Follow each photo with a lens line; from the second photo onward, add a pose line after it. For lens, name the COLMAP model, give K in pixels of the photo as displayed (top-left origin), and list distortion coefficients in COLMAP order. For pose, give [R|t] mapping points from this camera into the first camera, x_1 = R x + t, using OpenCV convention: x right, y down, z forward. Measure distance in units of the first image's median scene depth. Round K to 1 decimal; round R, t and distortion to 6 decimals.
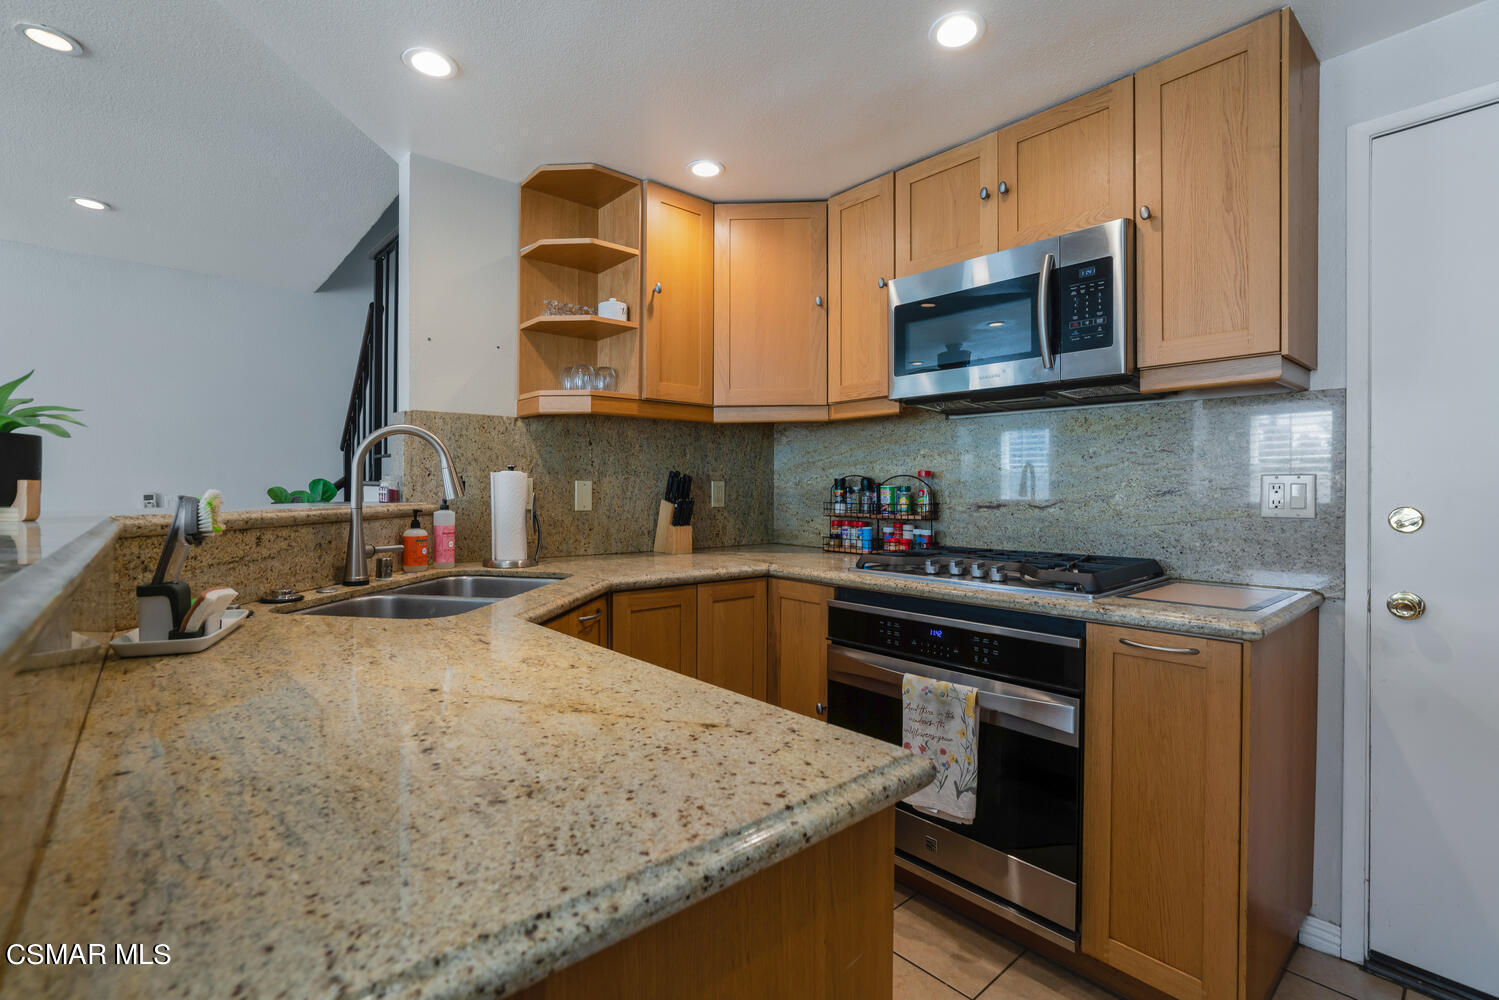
lens RADIAL K [[692.2, 0, 750.0], [0, 692.2, 487.6], [0, 0, 1]] dist [-0.035854, 0.000884]
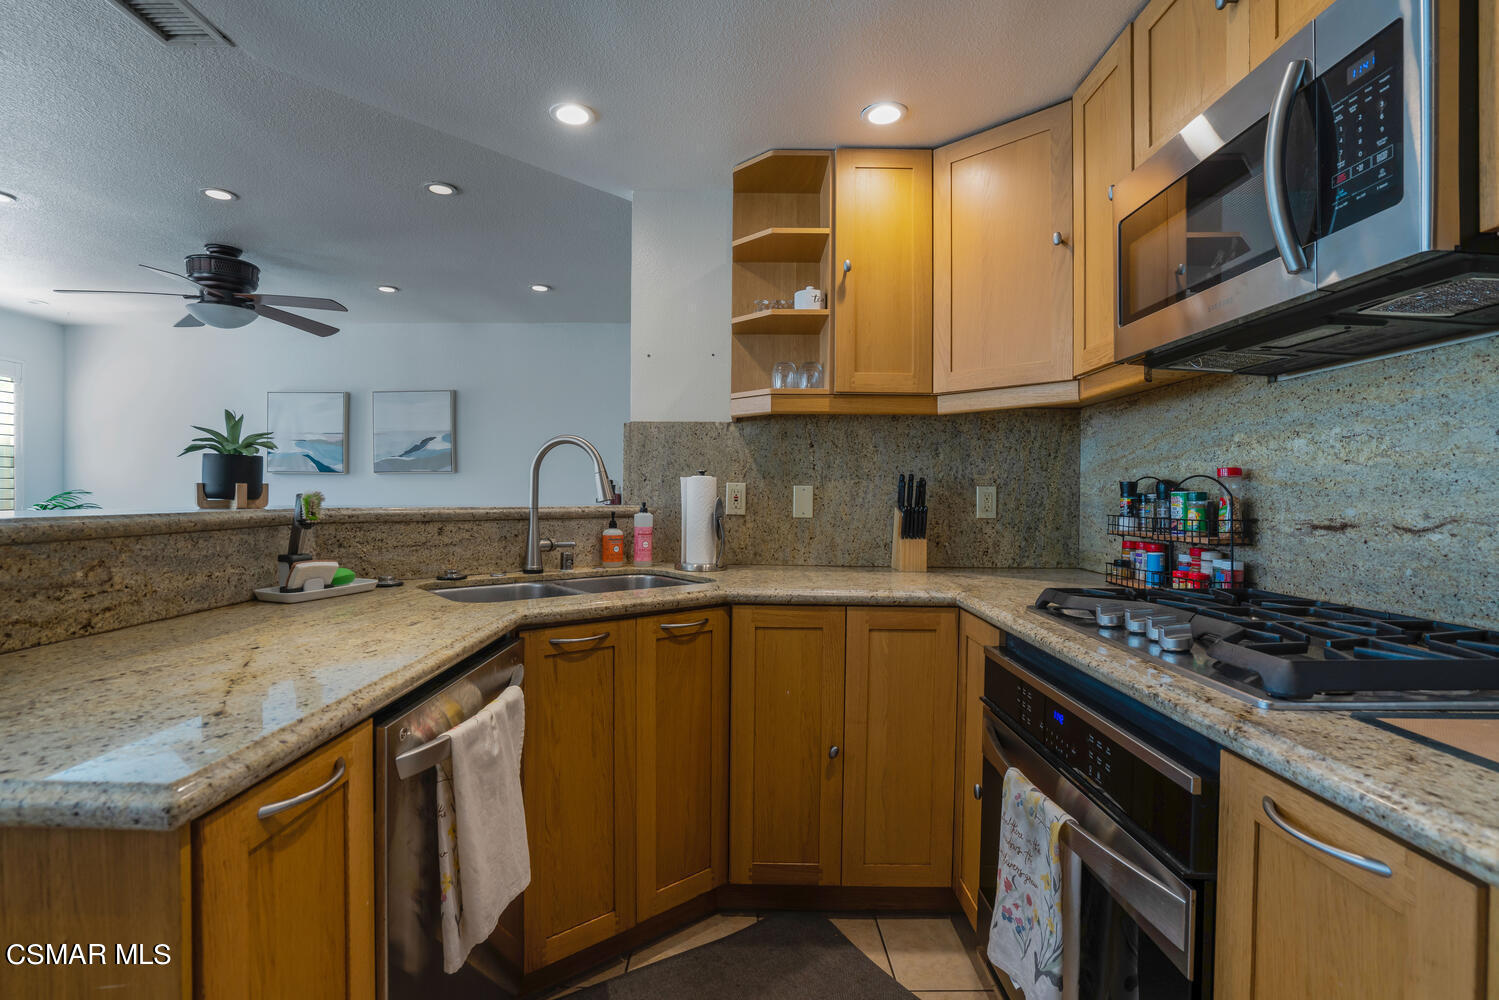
lens RADIAL K [[722.8, 0, 743.4], [0, 722.8, 492.2], [0, 0, 1]] dist [-0.048170, 0.016207]
pose [[0.738474, 0.001691, -0.674280, 0.376990], [-0.007077, 0.999961, -0.005243, 0.004798], [0.674245, 0.008644, 0.738458, 0.230783]]
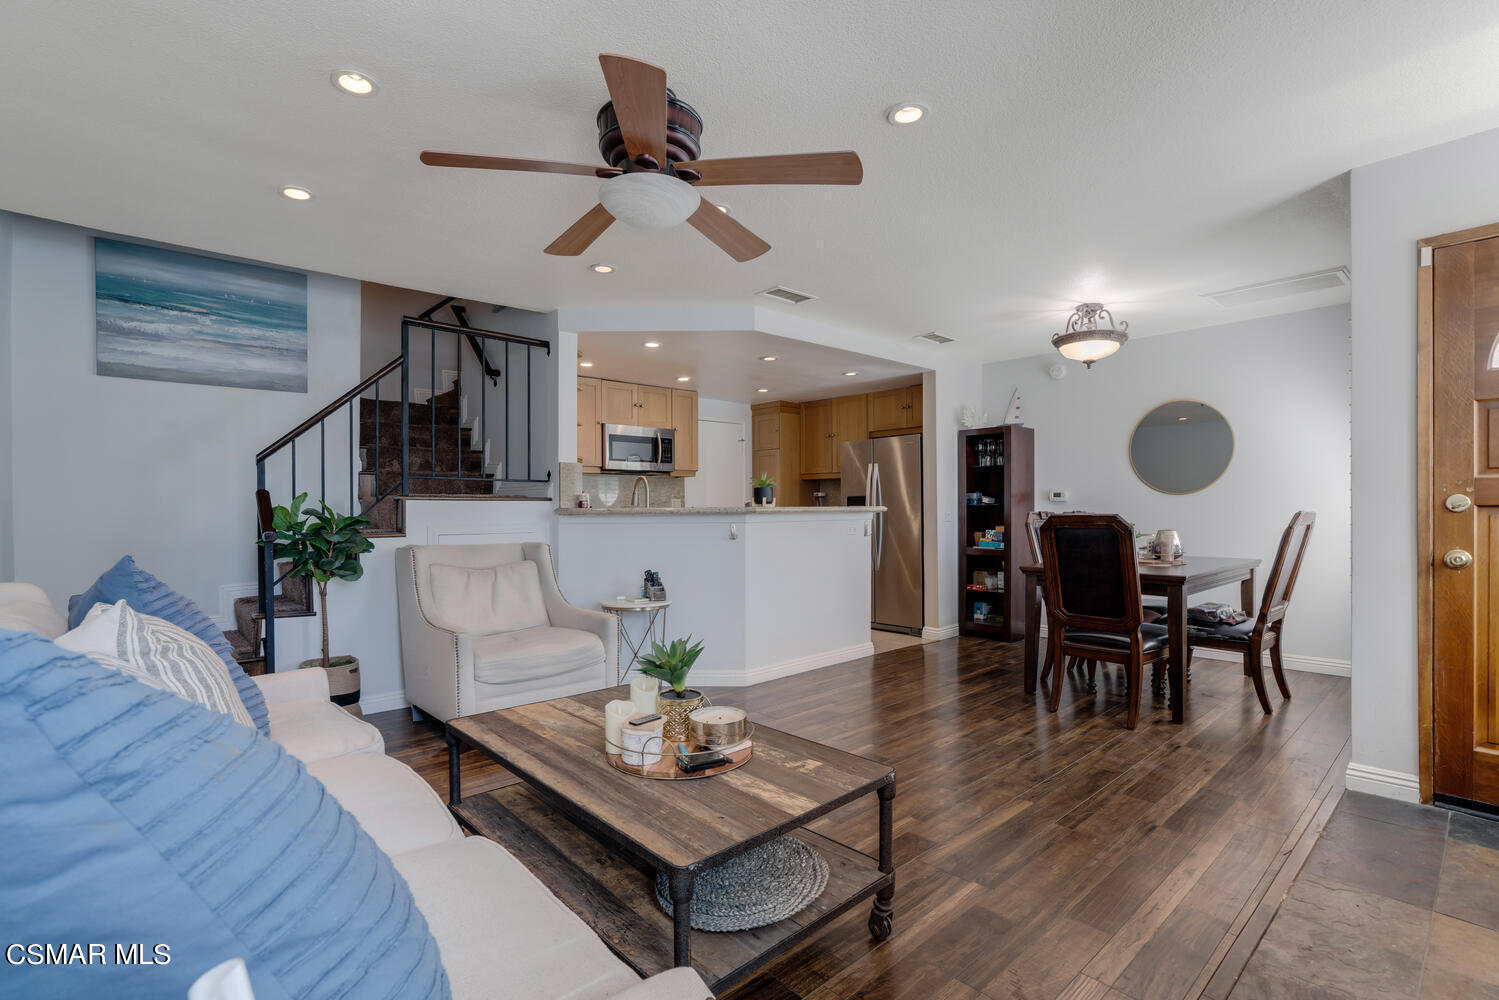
lens RADIAL K [[681.3, 0, 748.9], [0, 681.3, 514.8], [0, 0, 1]] dist [-0.033827, 0.000245]
pose [[-0.016188, -0.014900, 0.999758, -2.335031], [0.009901, 0.999838, 0.015061, 0.016099], [-0.999820, 0.010142, -0.016037, 0.468094]]
